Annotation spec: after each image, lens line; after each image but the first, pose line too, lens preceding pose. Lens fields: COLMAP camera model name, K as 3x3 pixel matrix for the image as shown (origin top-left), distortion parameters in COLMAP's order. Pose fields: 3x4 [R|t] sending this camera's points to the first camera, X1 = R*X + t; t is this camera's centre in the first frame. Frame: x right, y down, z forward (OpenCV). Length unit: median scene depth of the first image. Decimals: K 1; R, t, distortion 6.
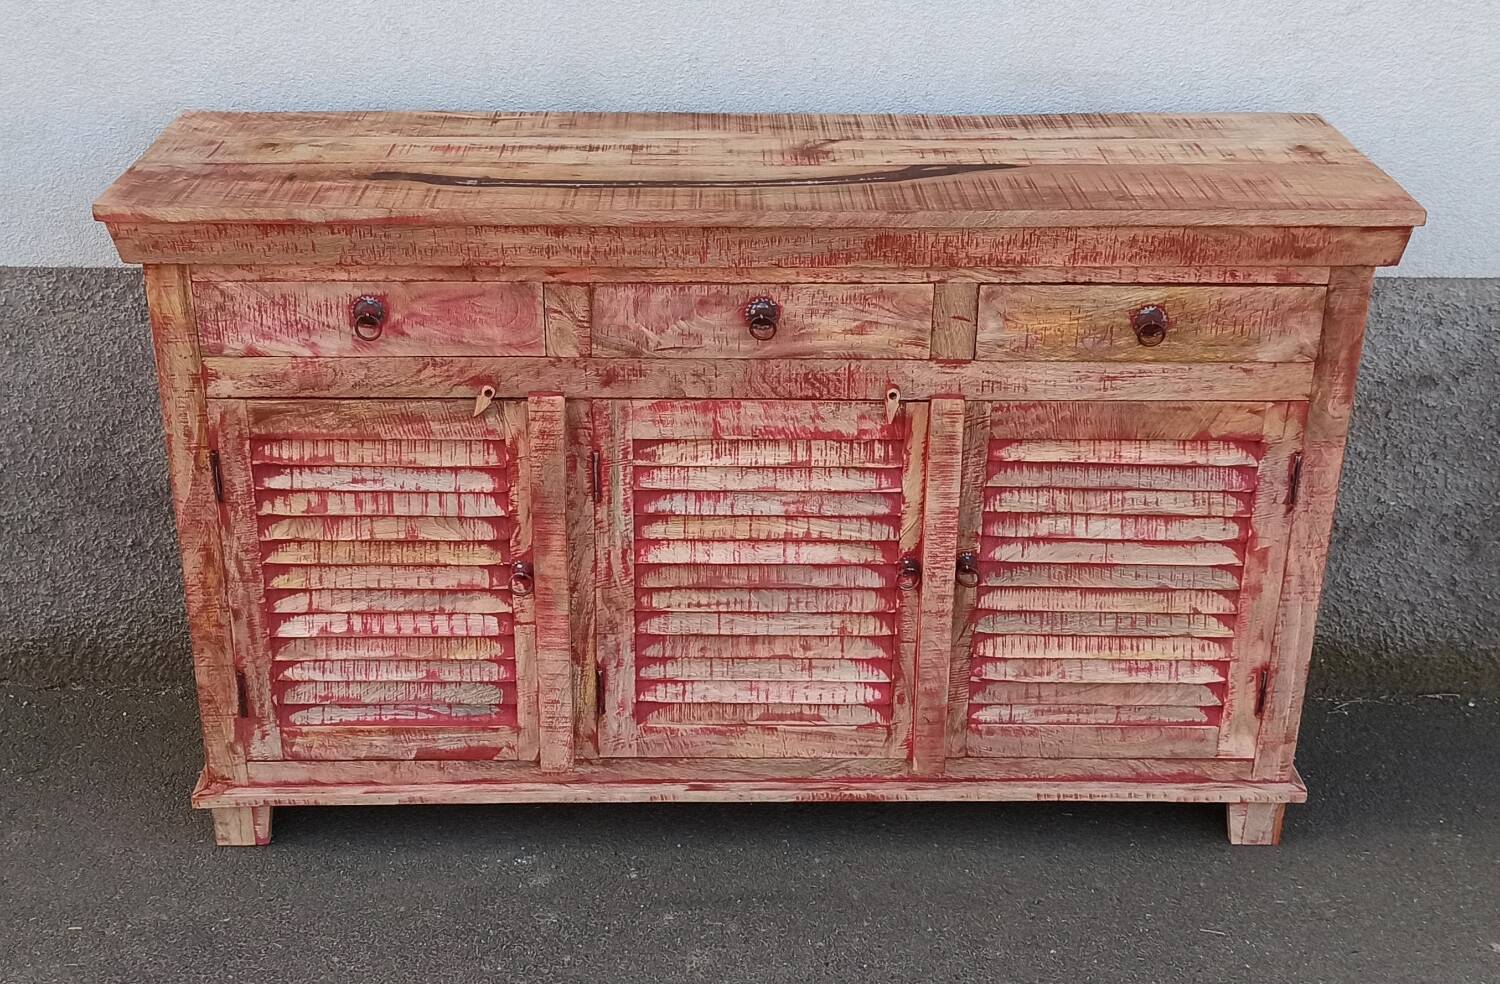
lens RADIAL K [[1899.6, 0, 720.6], [0, 1899.6, 423.6], [0, 0, 1]] dist [0.053537, 0.000000]
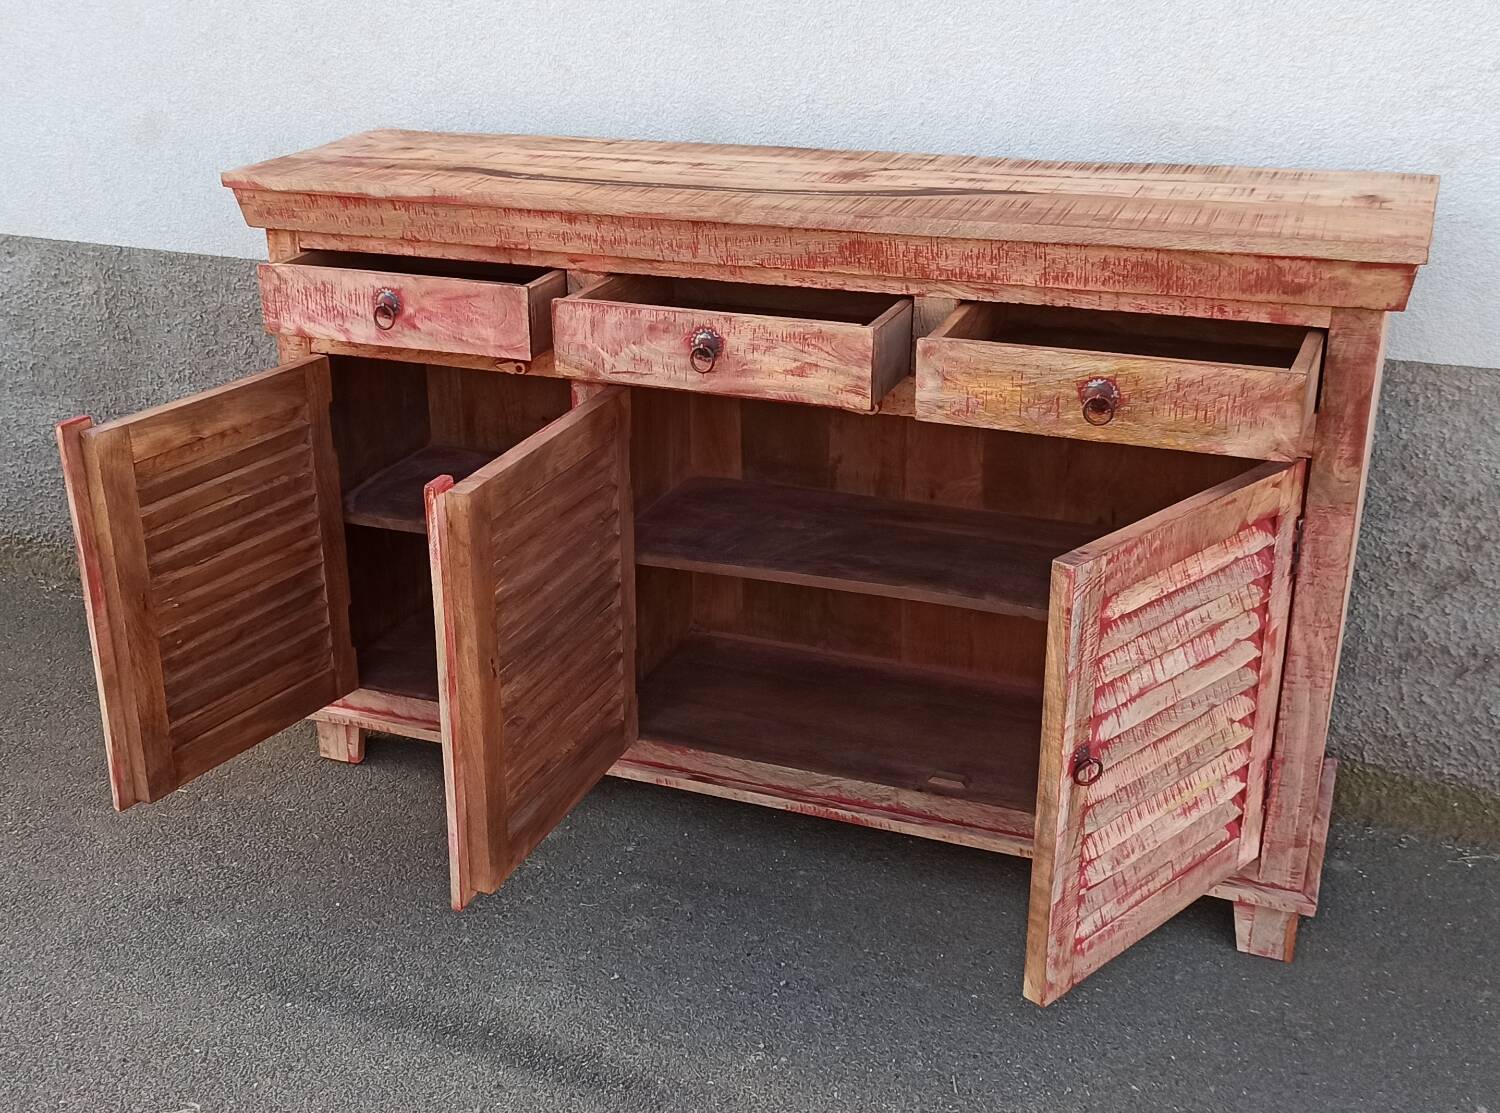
lens RADIAL K [[1771.2, 0, 632.2], [0, 1771.2, 527.5], [0, 0, 1]] dist [0.043219, 0.000000]
pose [[0.908987, 0.126001, -0.397324, 0.350035], [-0.144636, 0.989336, -0.017153, 0.081651], [0.390926, 0.073059, 0.917518, 0.082218]]
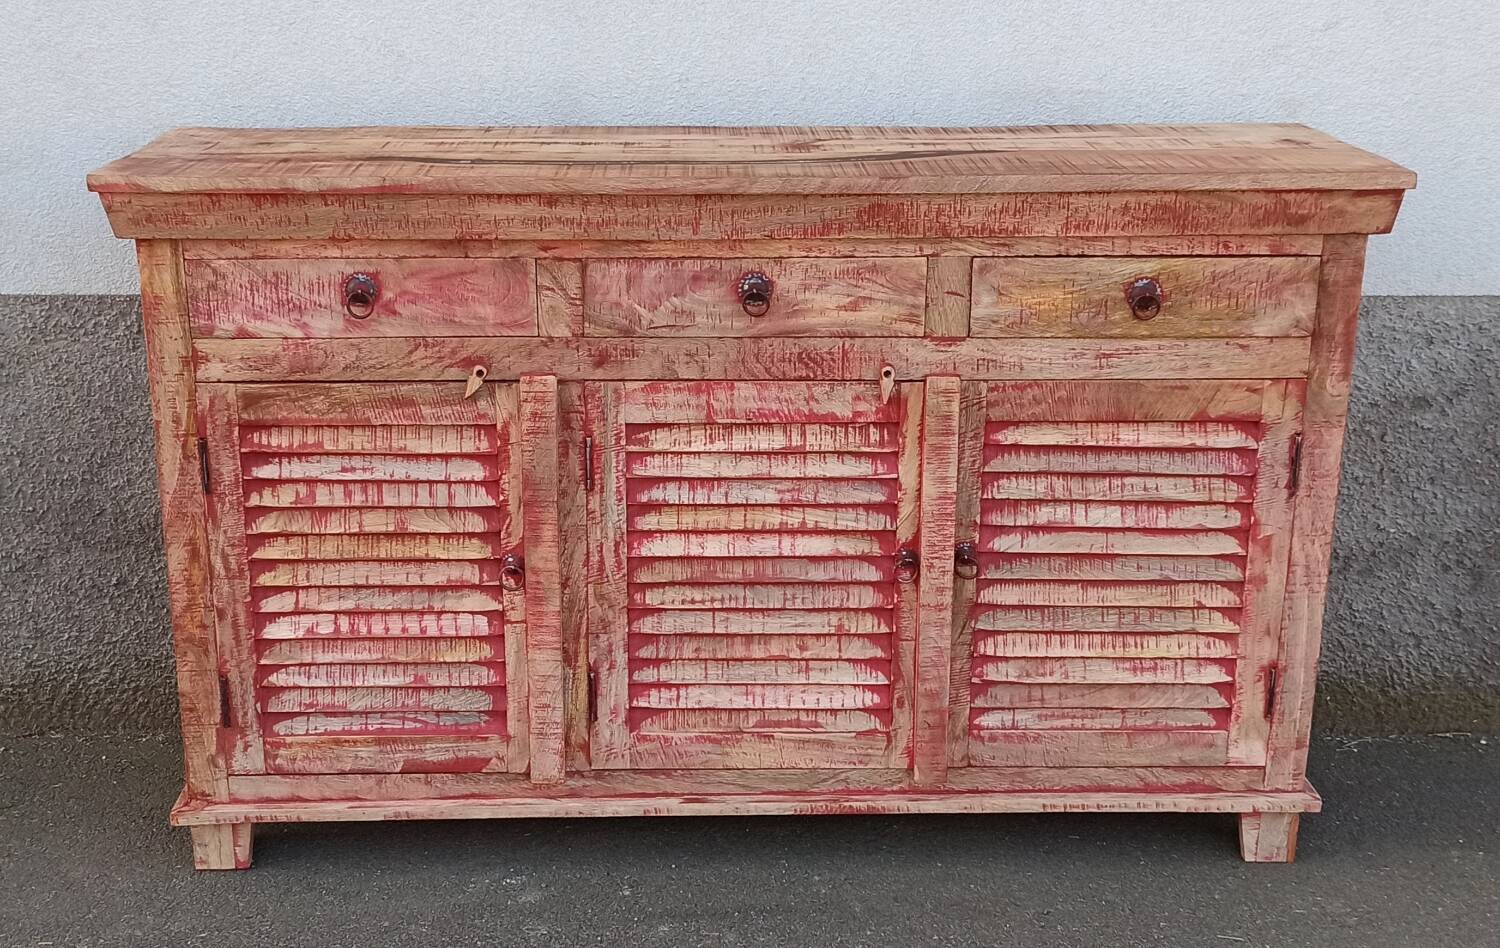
lens RADIAL K [[1867.2, 0, 705.2], [0, 1867.2, 447.6], [0, 0, 1]] dist [0.053971, 0.000000]
pose [[0.999977, -0.006704, 0.000748, -0.005470], [0.006745, 0.992915, -0.118638, 0.135164], [0.000052, 0.118640, 0.992937, 0.034502]]
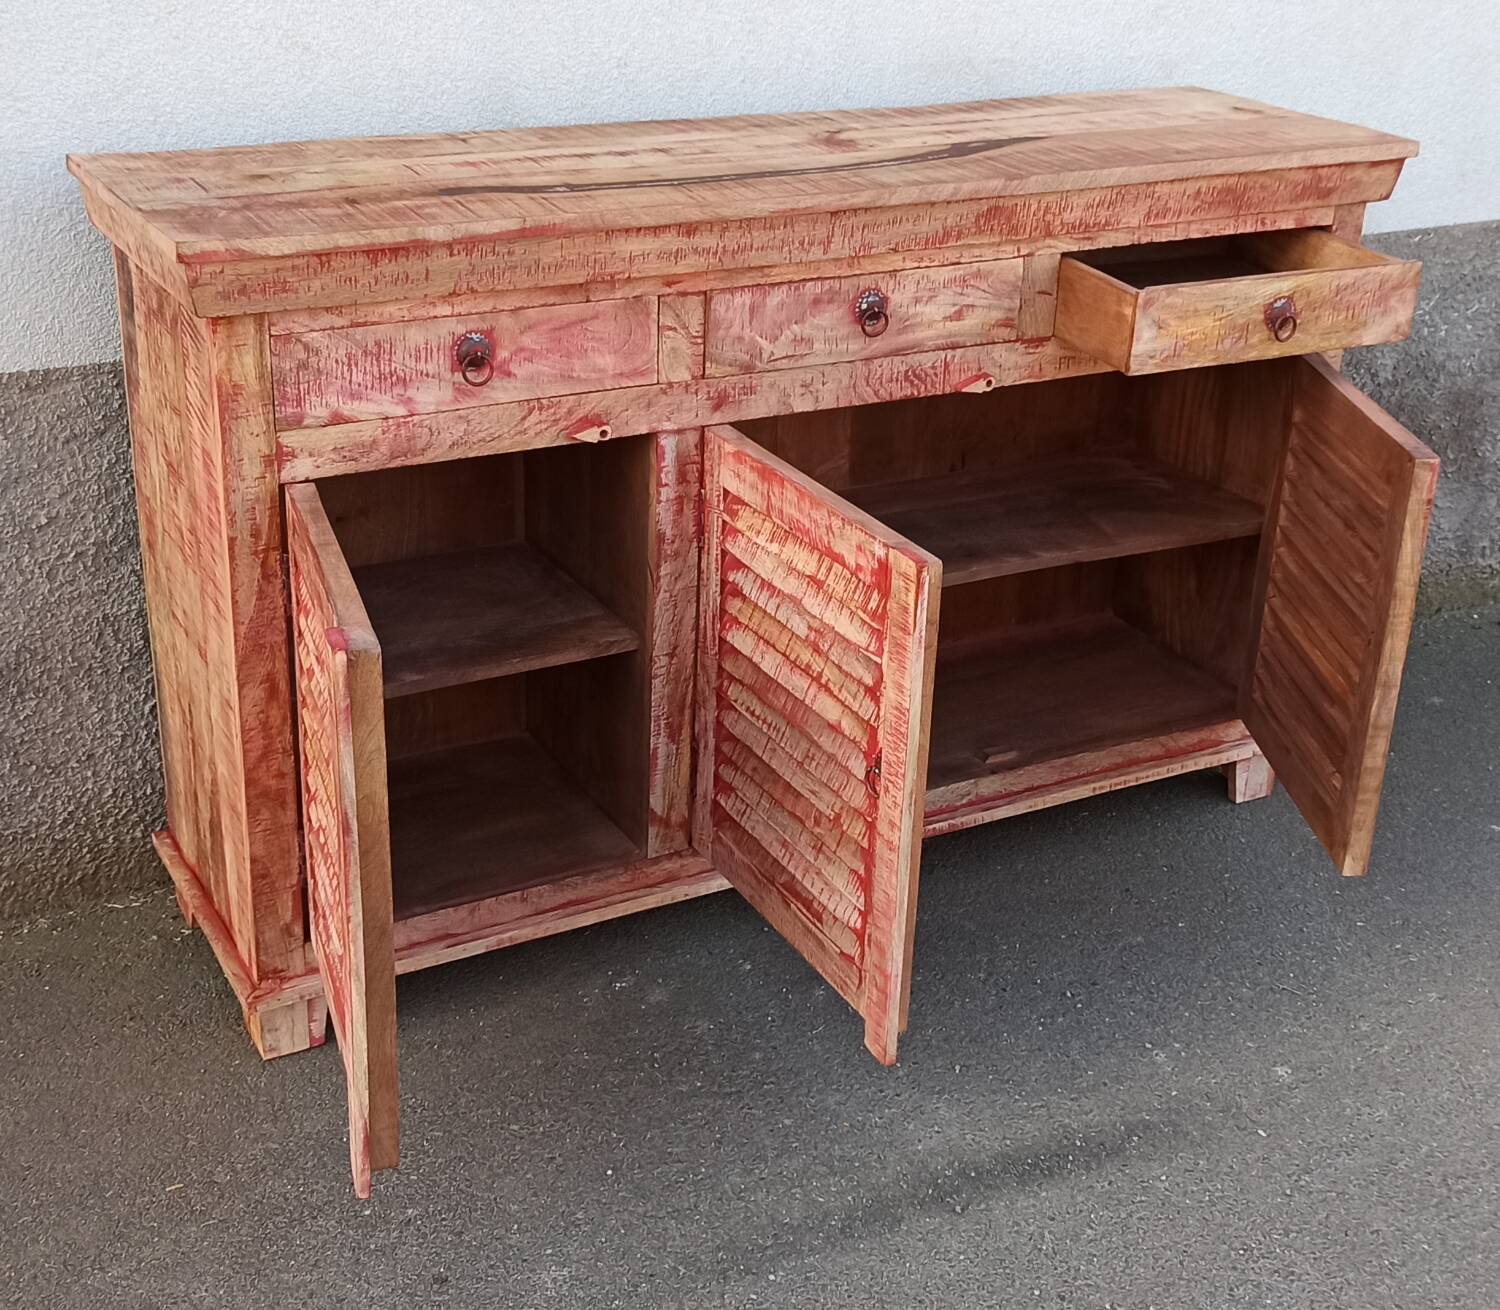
lens RADIAL K [[2153.4, 0, 780.9], [0, 2153.4, 639.8], [0, 0, 1]] dist [0.056352, 0.000000]
pose [[0.873024, -0.169648, 0.457217, -0.504031], [0.170291, 0.984575, 0.040163, 0.049813], [-0.456978, 0.042797, 0.888448, 0.088698]]
